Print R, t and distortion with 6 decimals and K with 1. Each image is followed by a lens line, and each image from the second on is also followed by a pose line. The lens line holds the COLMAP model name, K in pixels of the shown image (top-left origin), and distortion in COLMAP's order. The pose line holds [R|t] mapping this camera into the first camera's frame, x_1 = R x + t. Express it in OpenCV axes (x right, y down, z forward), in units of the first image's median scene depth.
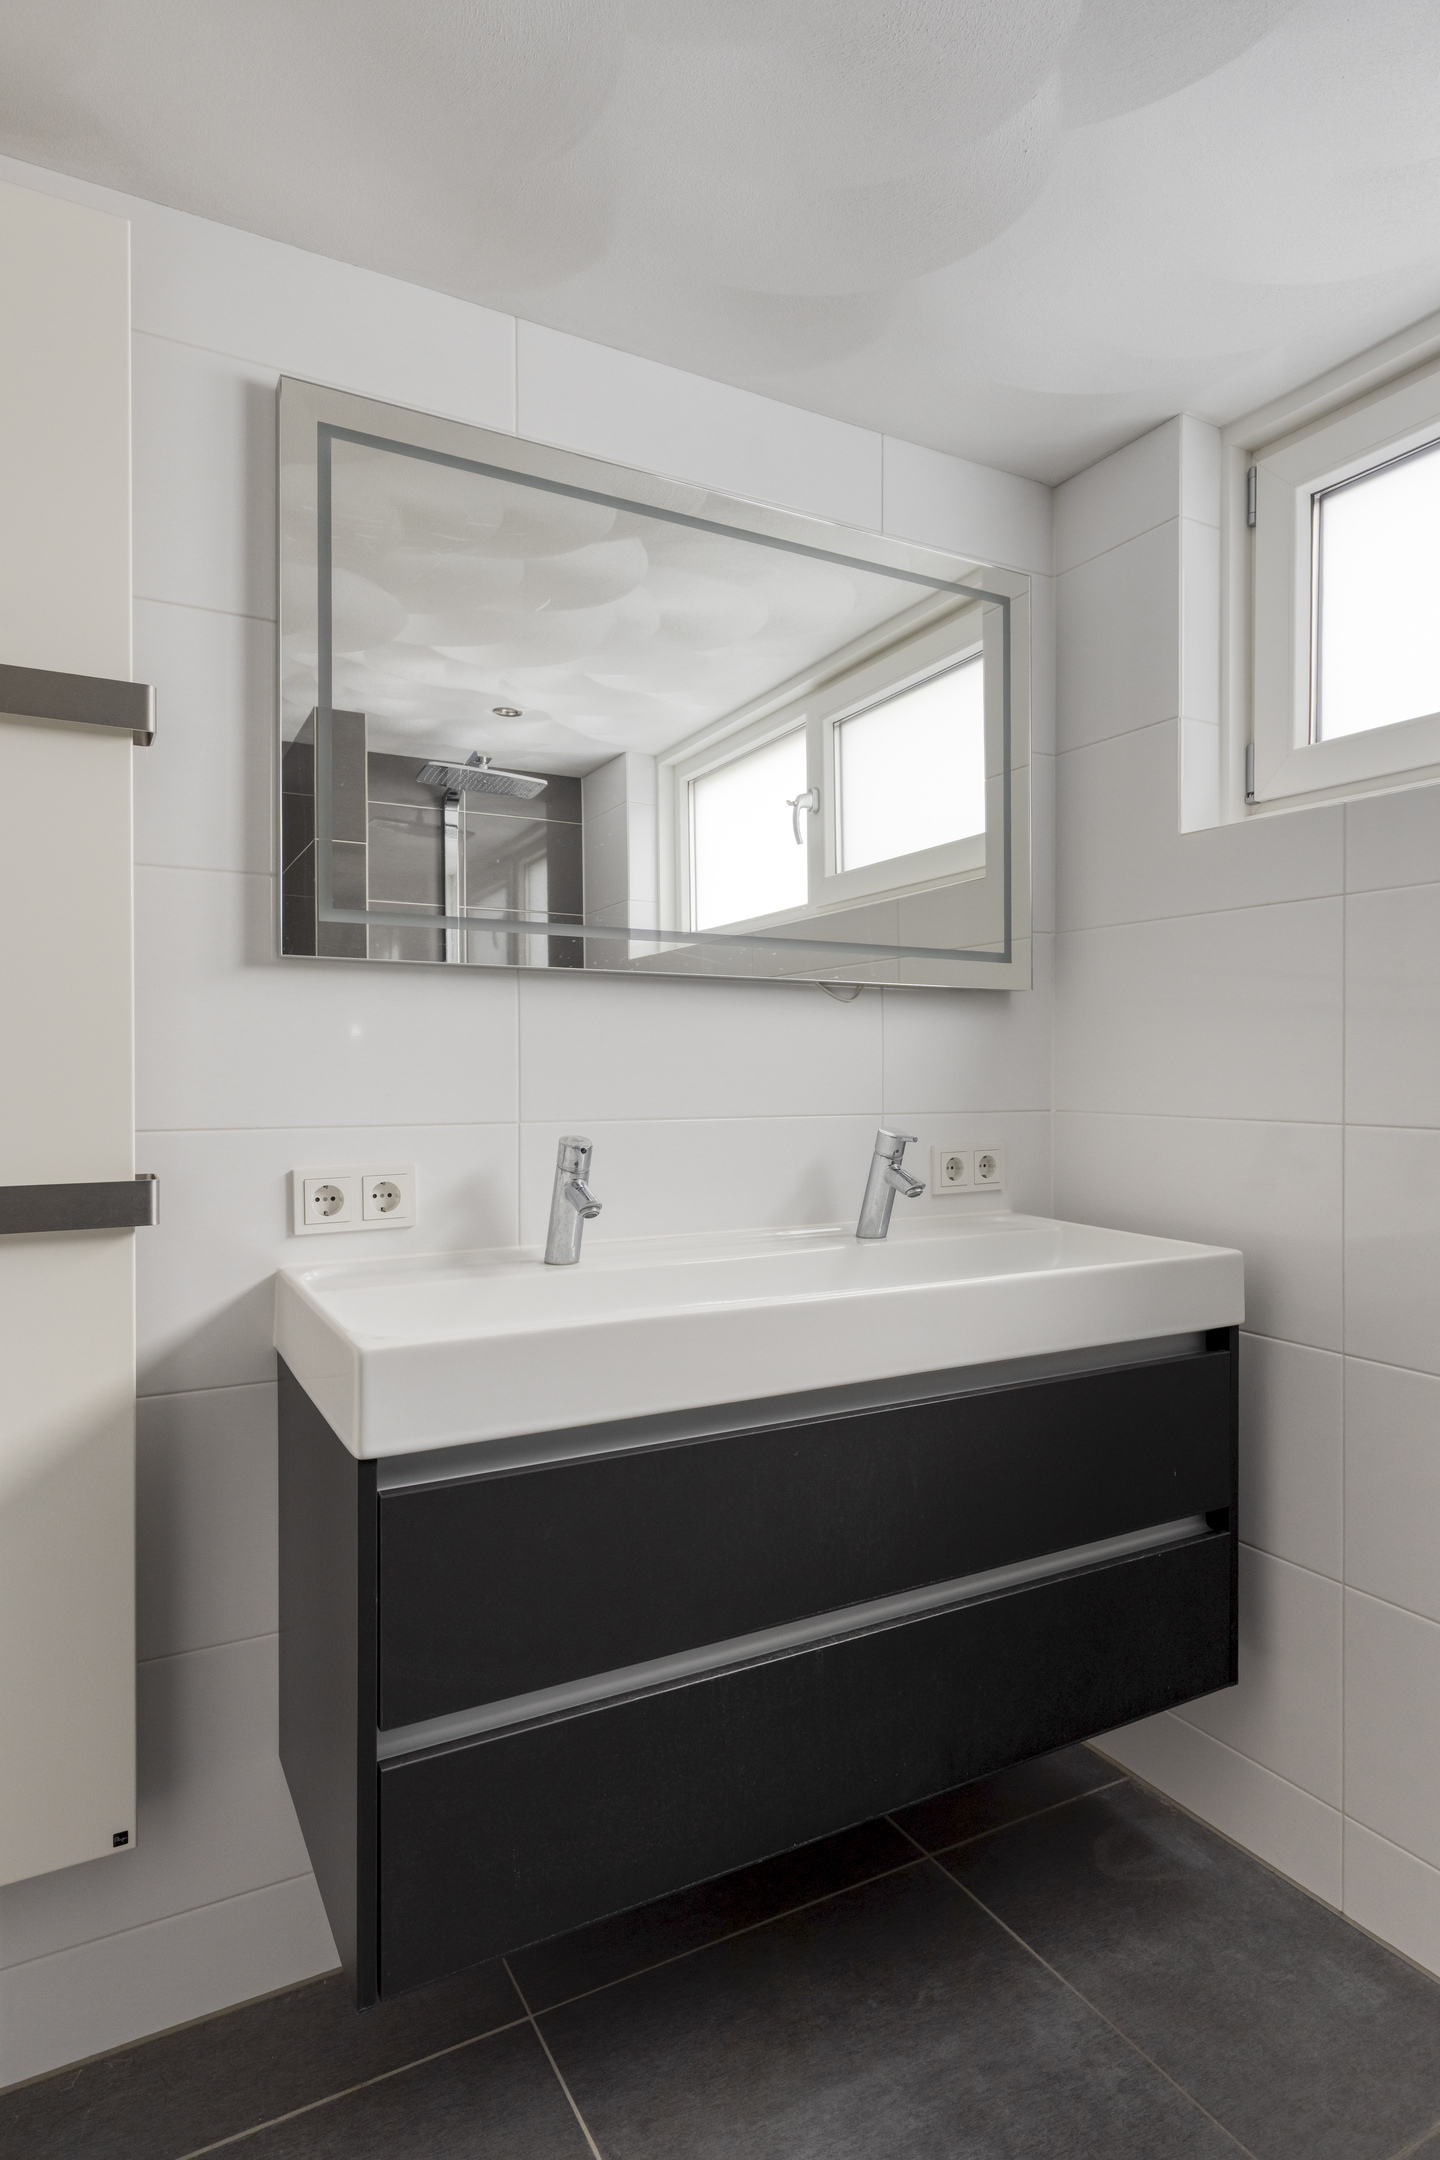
lens RADIAL K [[1204.4, 0, 720.0], [0, 1204.4, 1080.0], [0, 0, 1]] dist [0.007793, 0.000899]
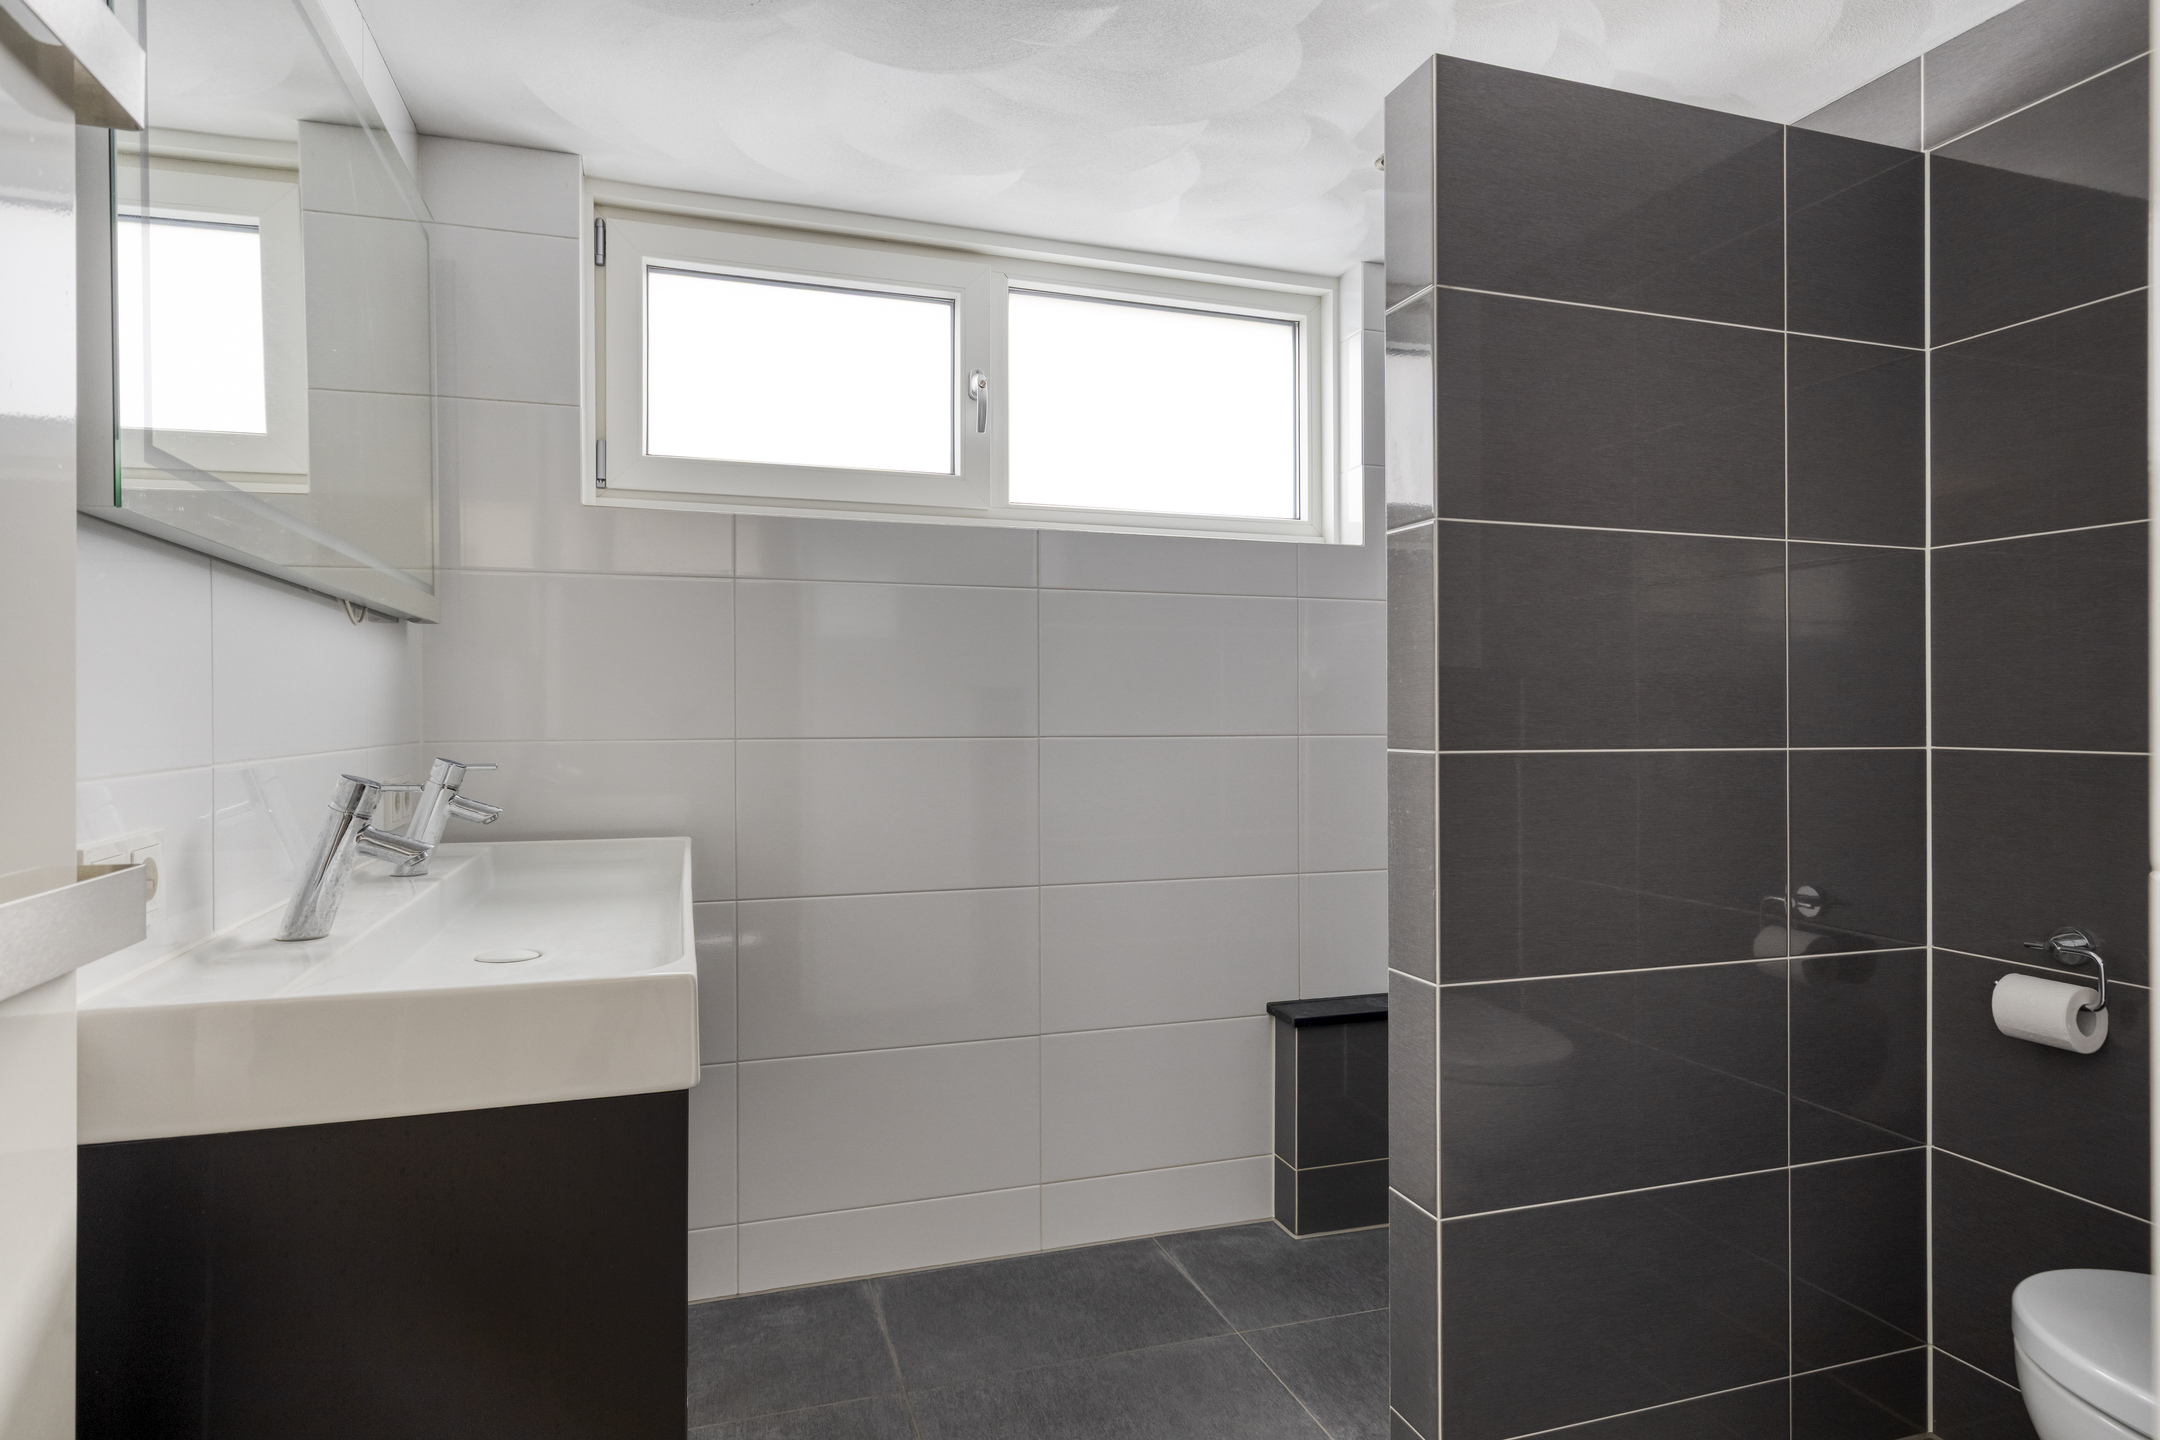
lens RADIAL K [[1204.4, 0, 1073.4], [0, 1204.4, 716.5], [0, 0, 1]] dist [0.007793, 0.000899]
pose [[0.170242, -0.002174, 0.985400, -0.716552], [0.010272, 0.999947, 0.000431, 0.010876], [-0.985349, 0.010049, 0.170256, 0.318967]]
